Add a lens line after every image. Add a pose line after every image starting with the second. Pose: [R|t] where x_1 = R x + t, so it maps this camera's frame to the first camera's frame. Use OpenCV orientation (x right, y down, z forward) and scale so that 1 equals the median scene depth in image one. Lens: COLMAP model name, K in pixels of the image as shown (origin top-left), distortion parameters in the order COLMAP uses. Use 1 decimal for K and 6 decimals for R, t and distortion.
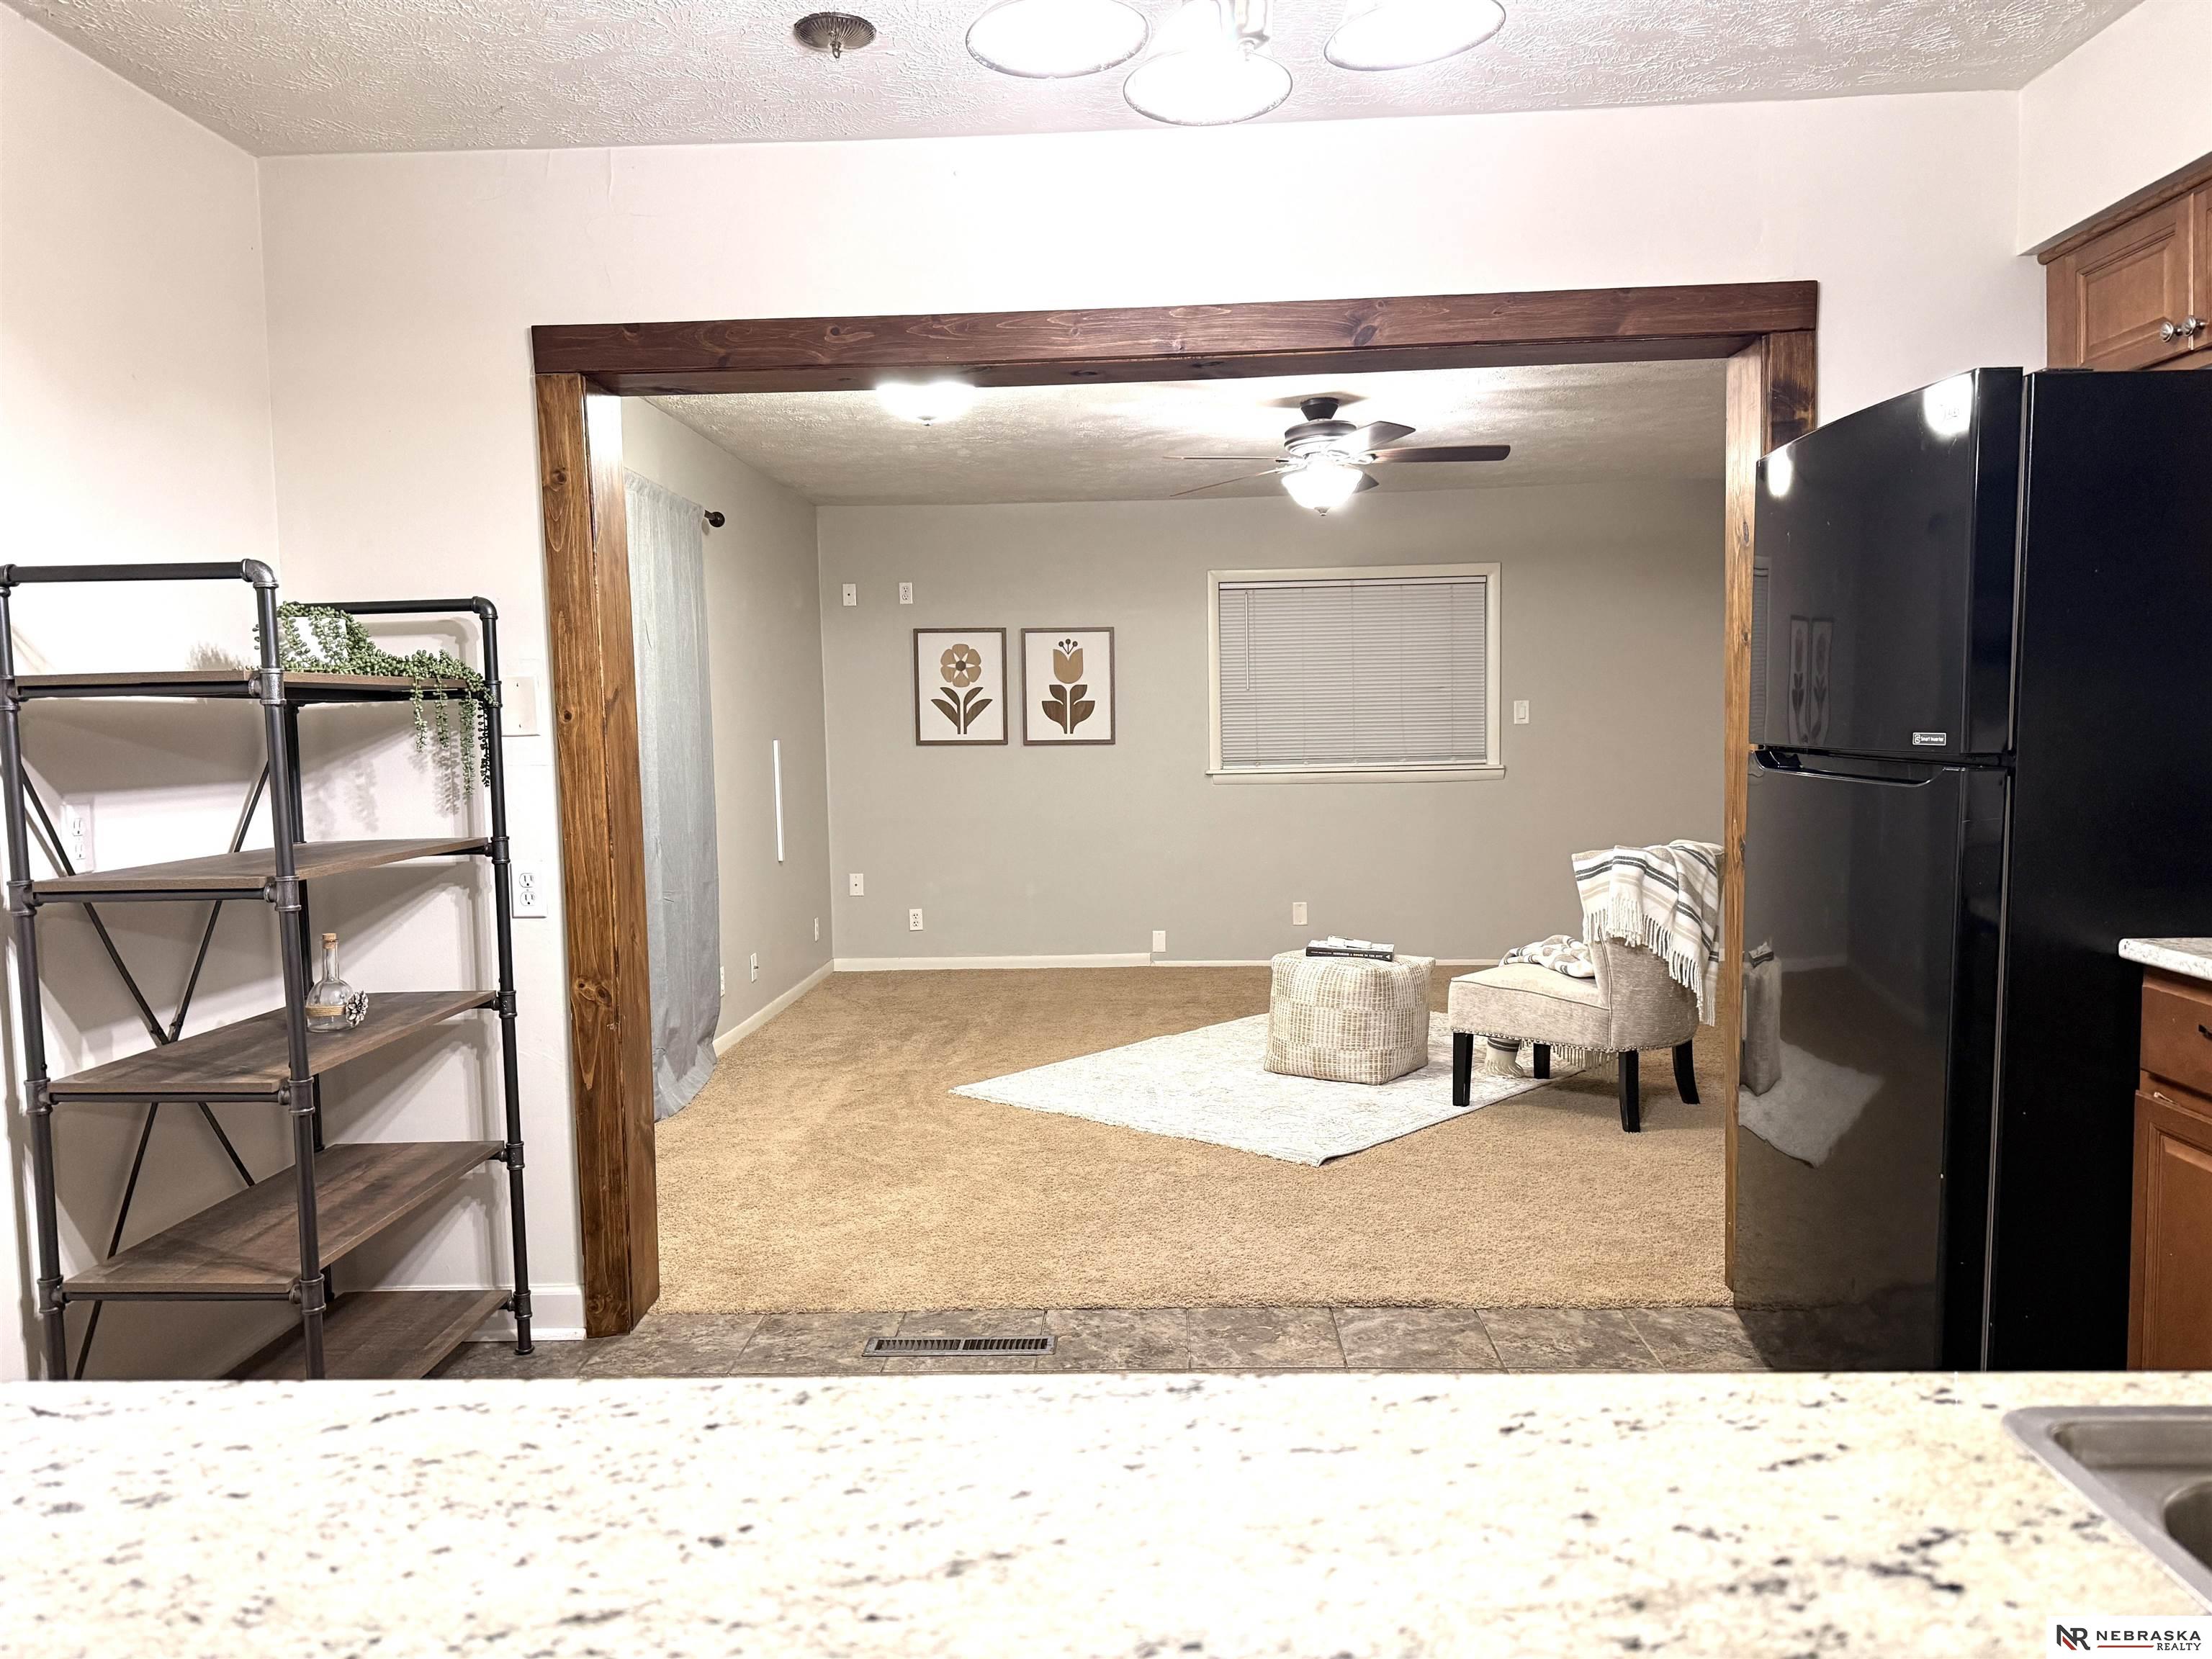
lens RADIAL K [[1530.3, 0, 1107.5], [0, 1530.3, 842.2], [0, 0, 1]] dist [0.178835, -0.381561]
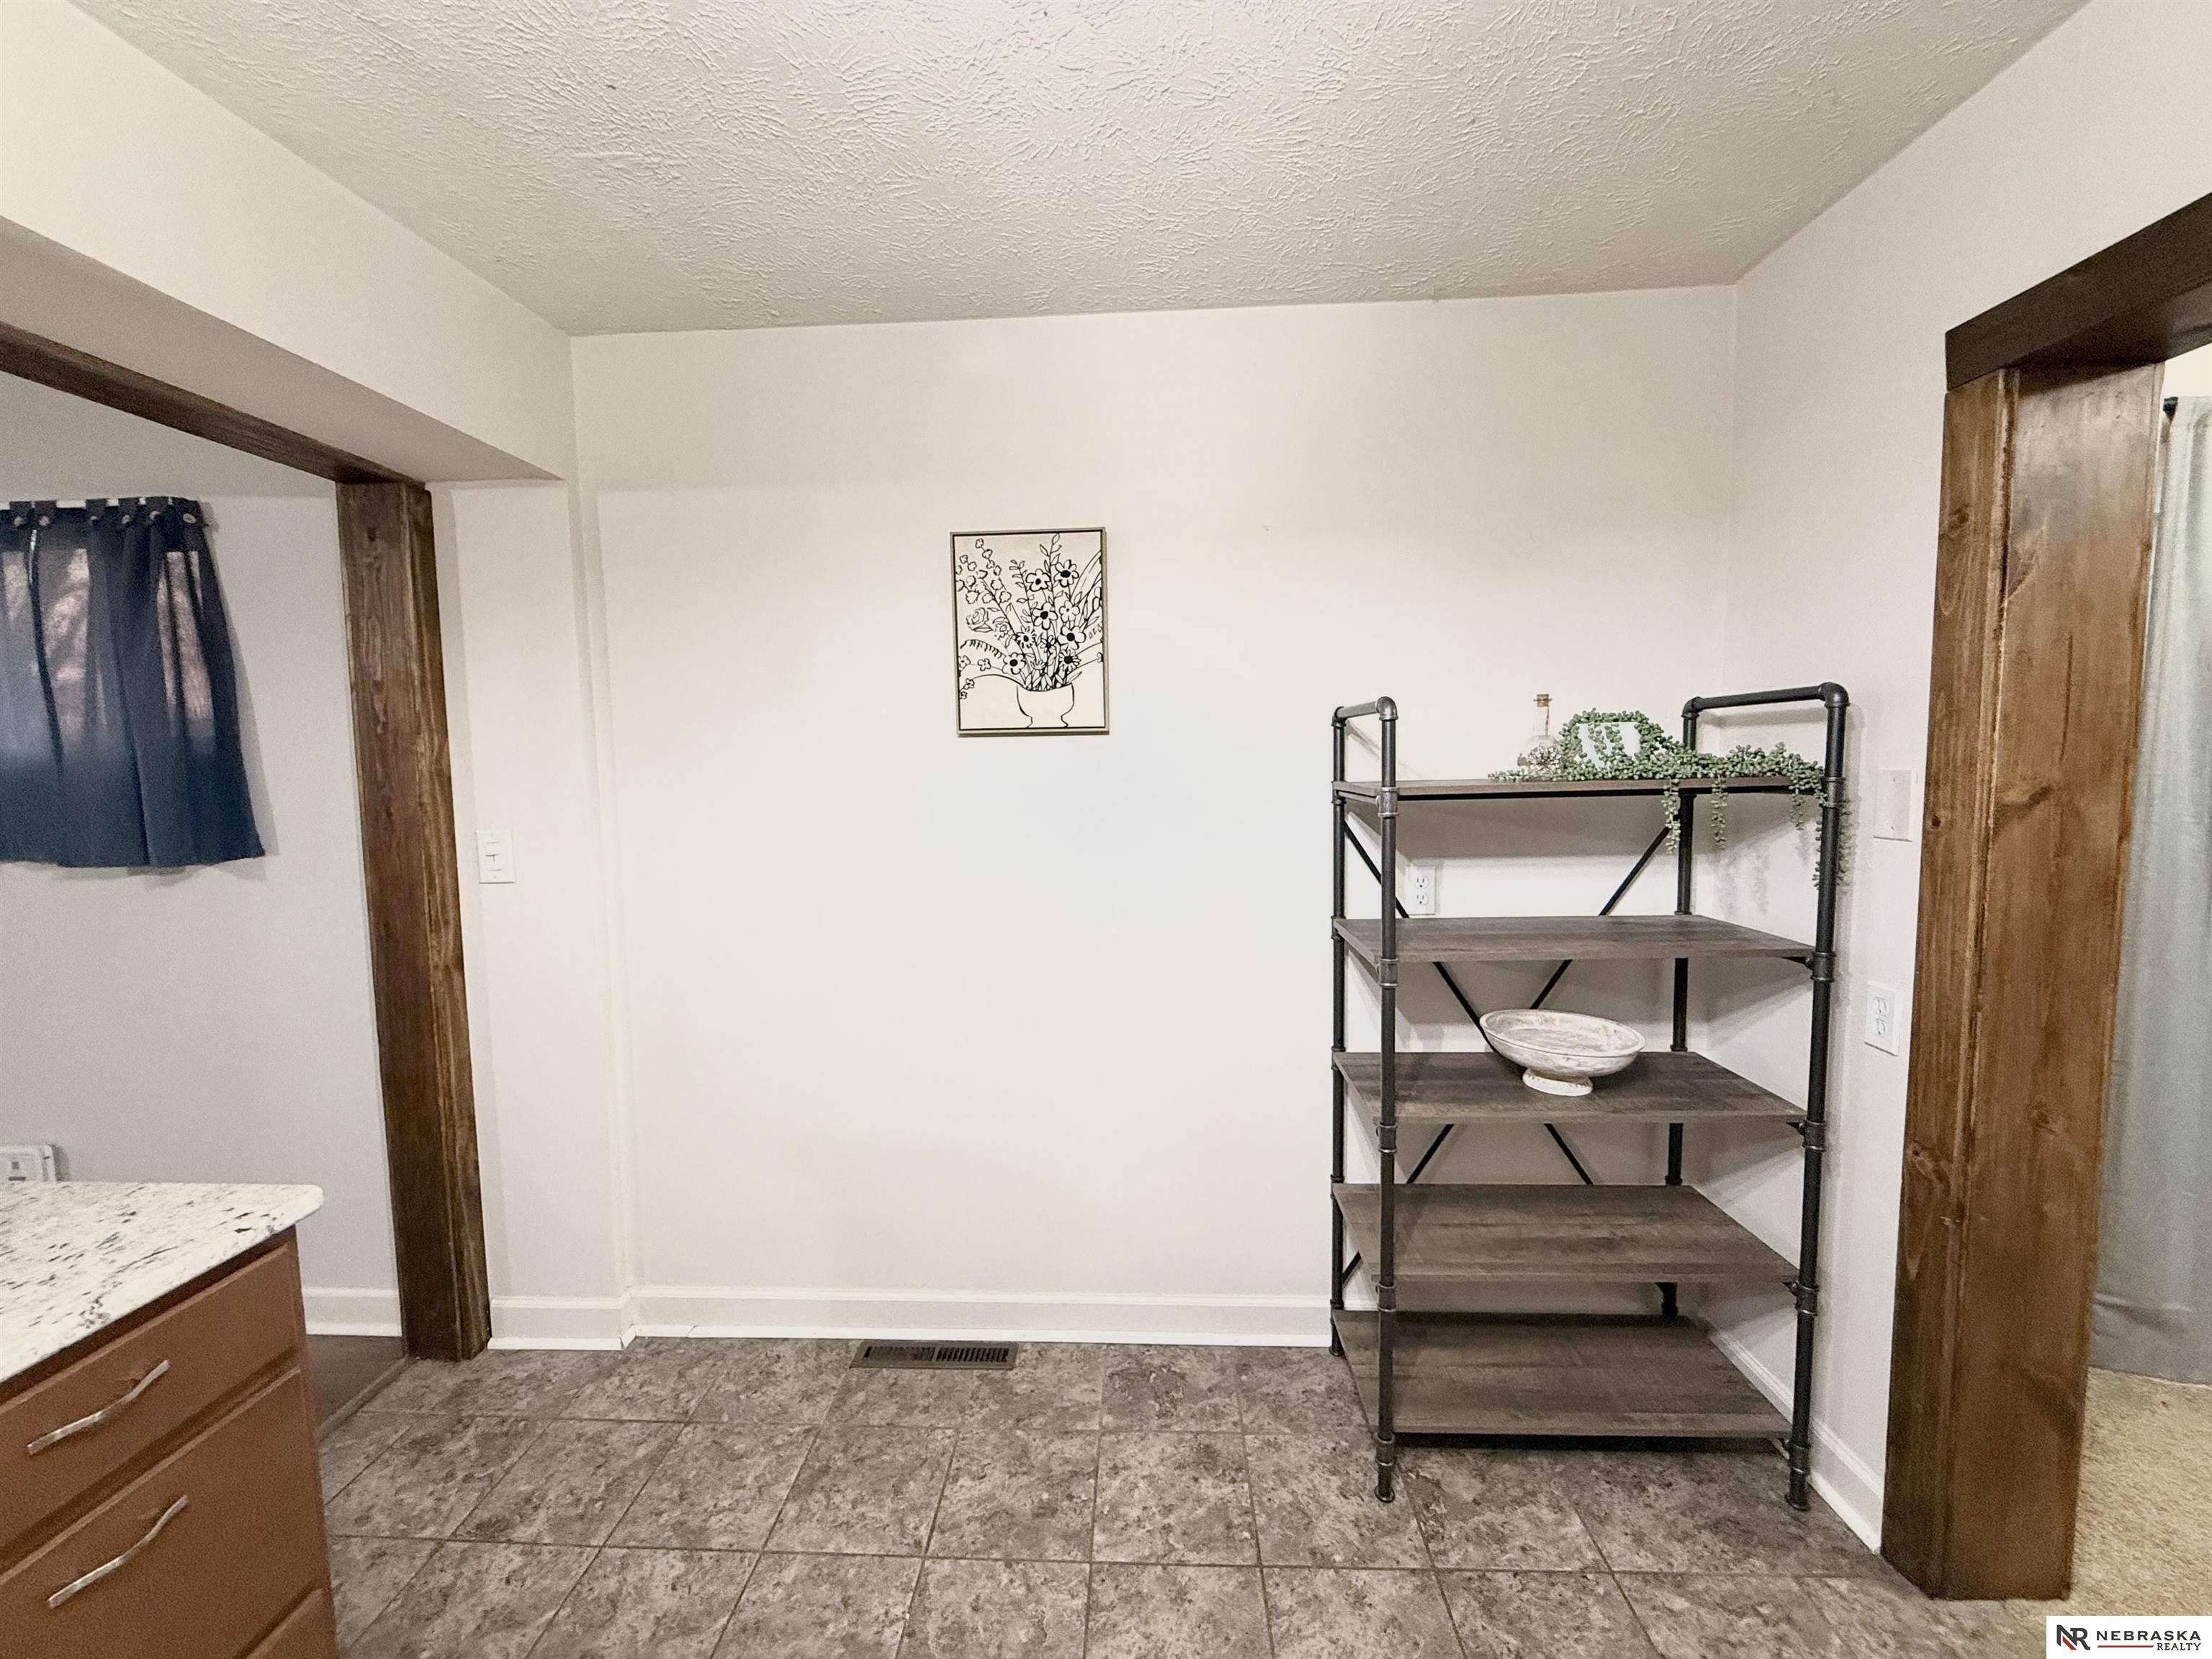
lens RADIAL K [[882.4, 0, 1102.7], [0, 882.4, 829.6], [0, 0, 1]] dist [-0.000347, -0.000309]
pose [[-0.016589, 0.105544, -0.994276, 0.079847], [-0.053677, 0.992885, 0.106292, -0.075033], [0.998421, 0.055133, -0.010805, 0.425530]]
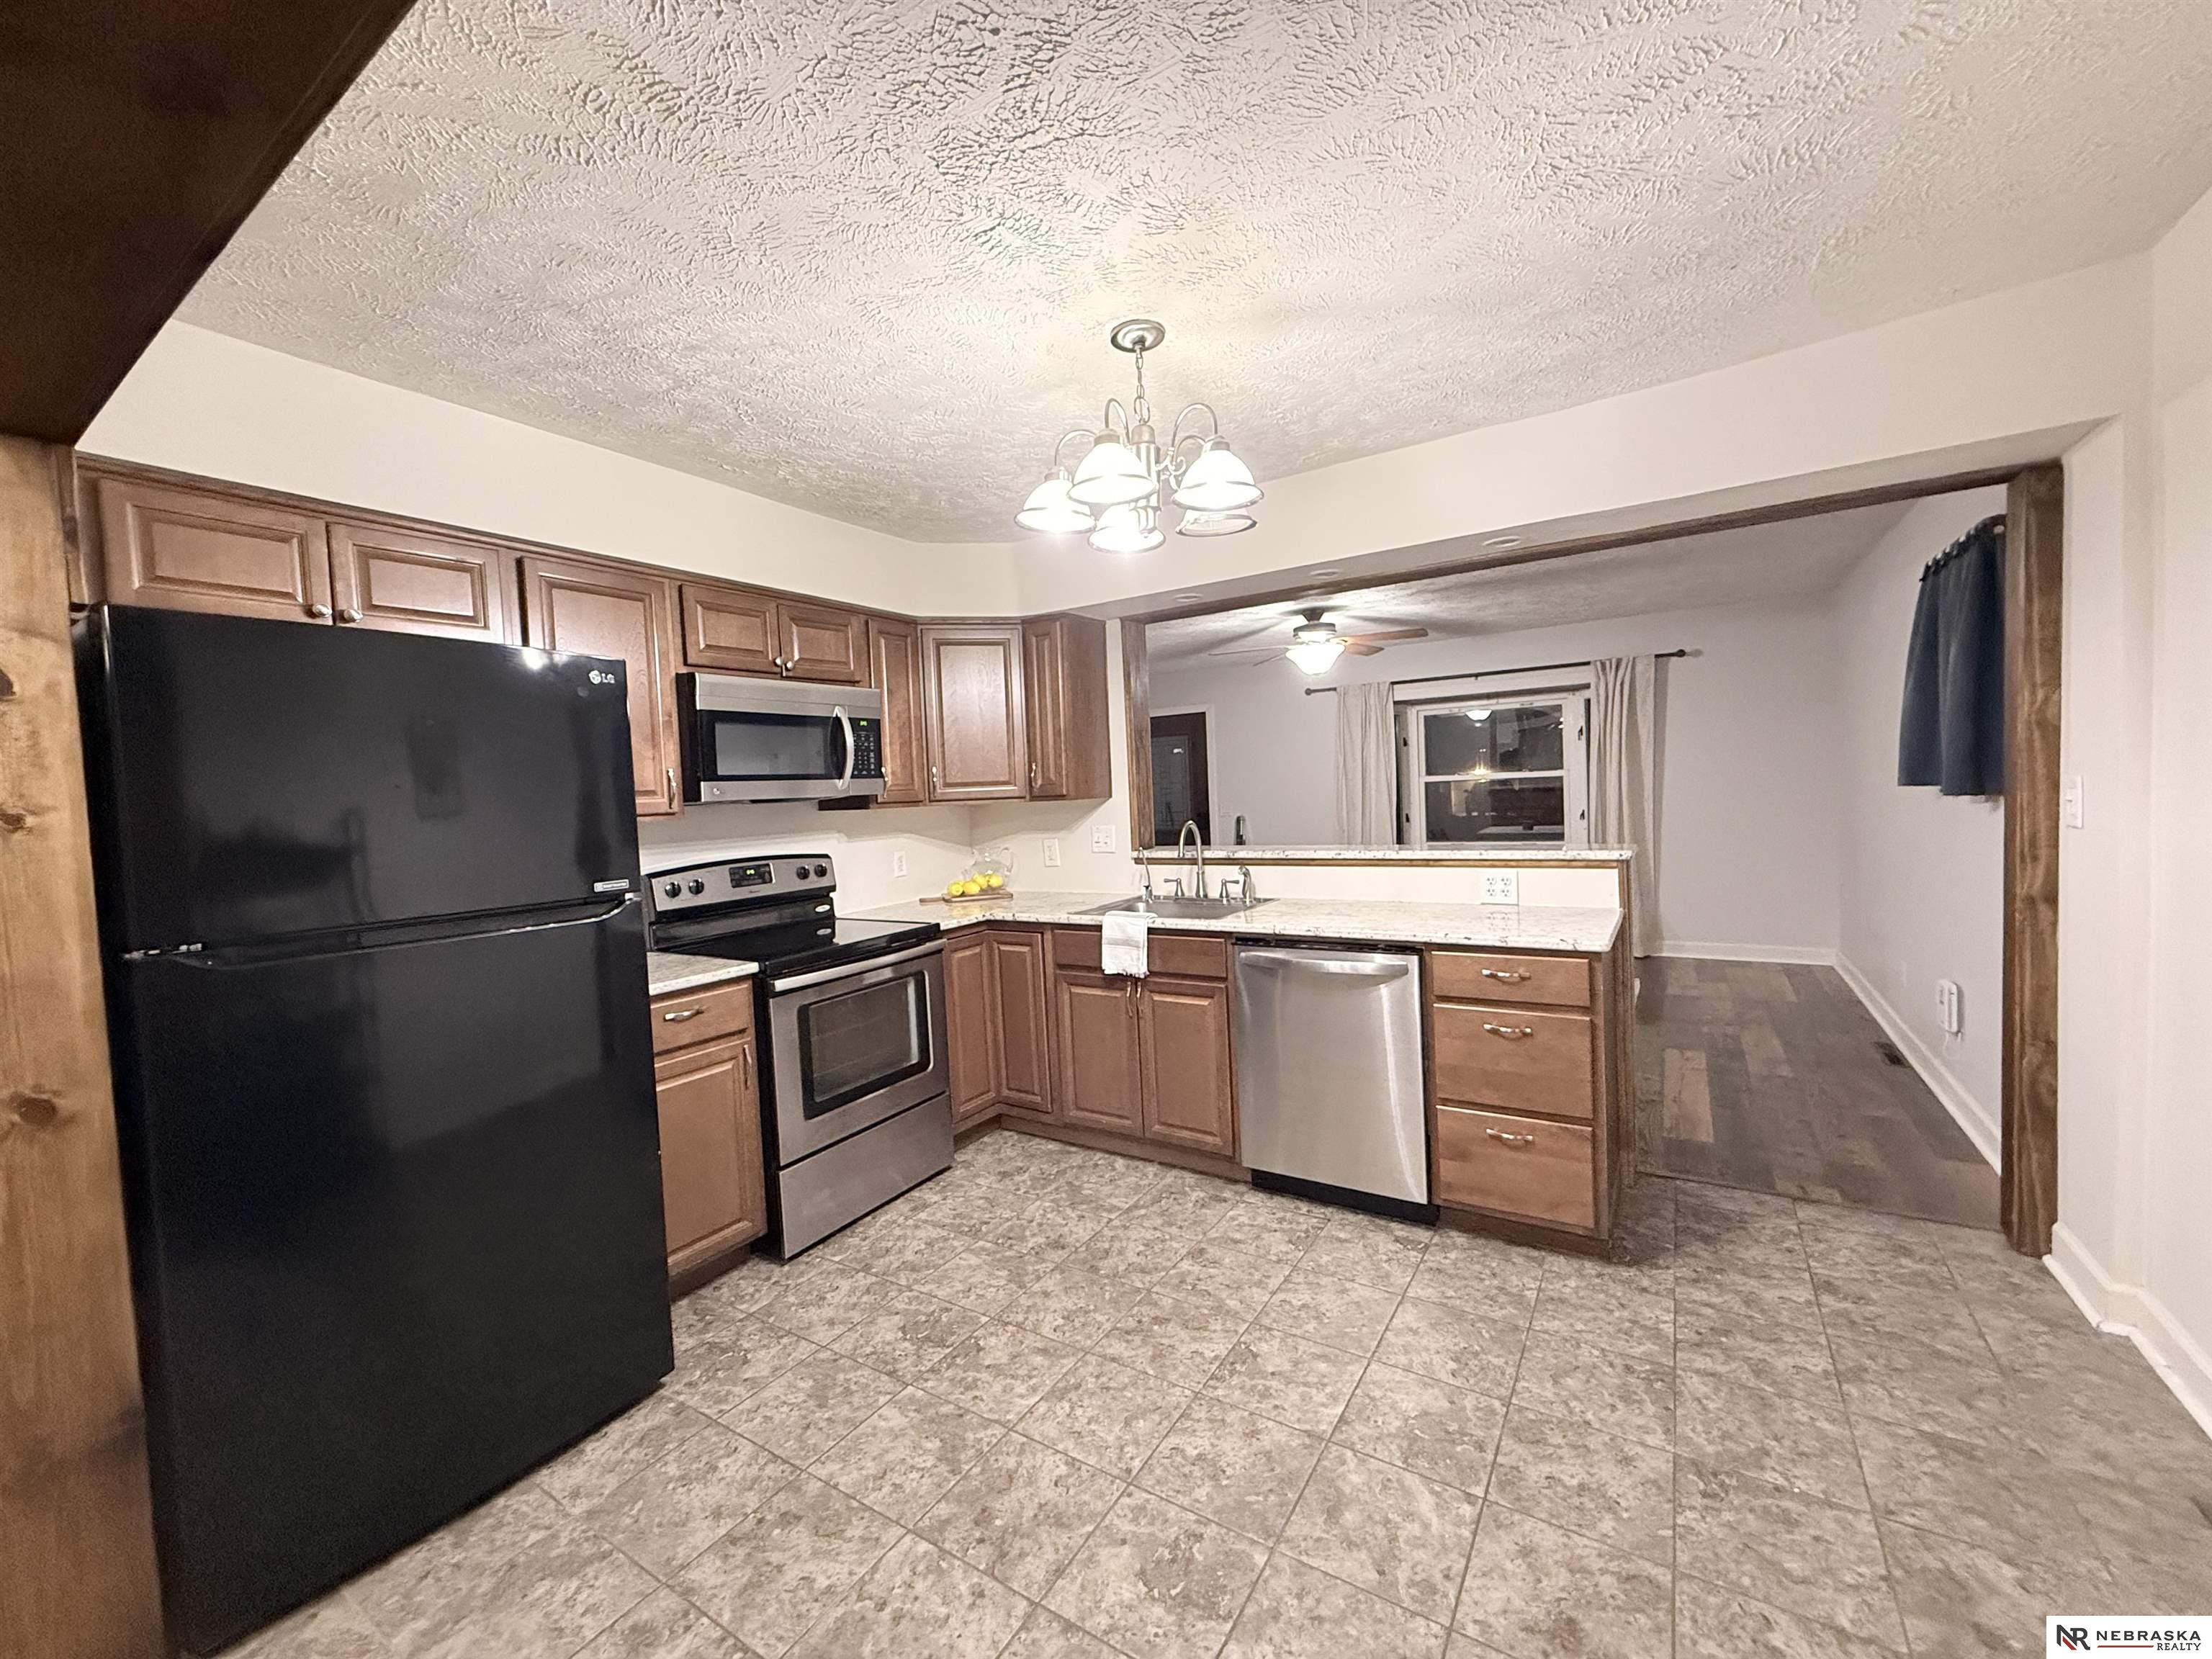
lens RADIAL K [[879.7, 0, 1106.0], [0, 879.7, 829.5], [0, 0, 1]] dist [0.001051, 0.000379]
pose [[-0.858653, 0.041281, 0.510892, -0.179530], [0.105570, 0.989624, 0.097466, -0.082767], [-0.501568, 0.137624, -0.854102, 0.801801]]
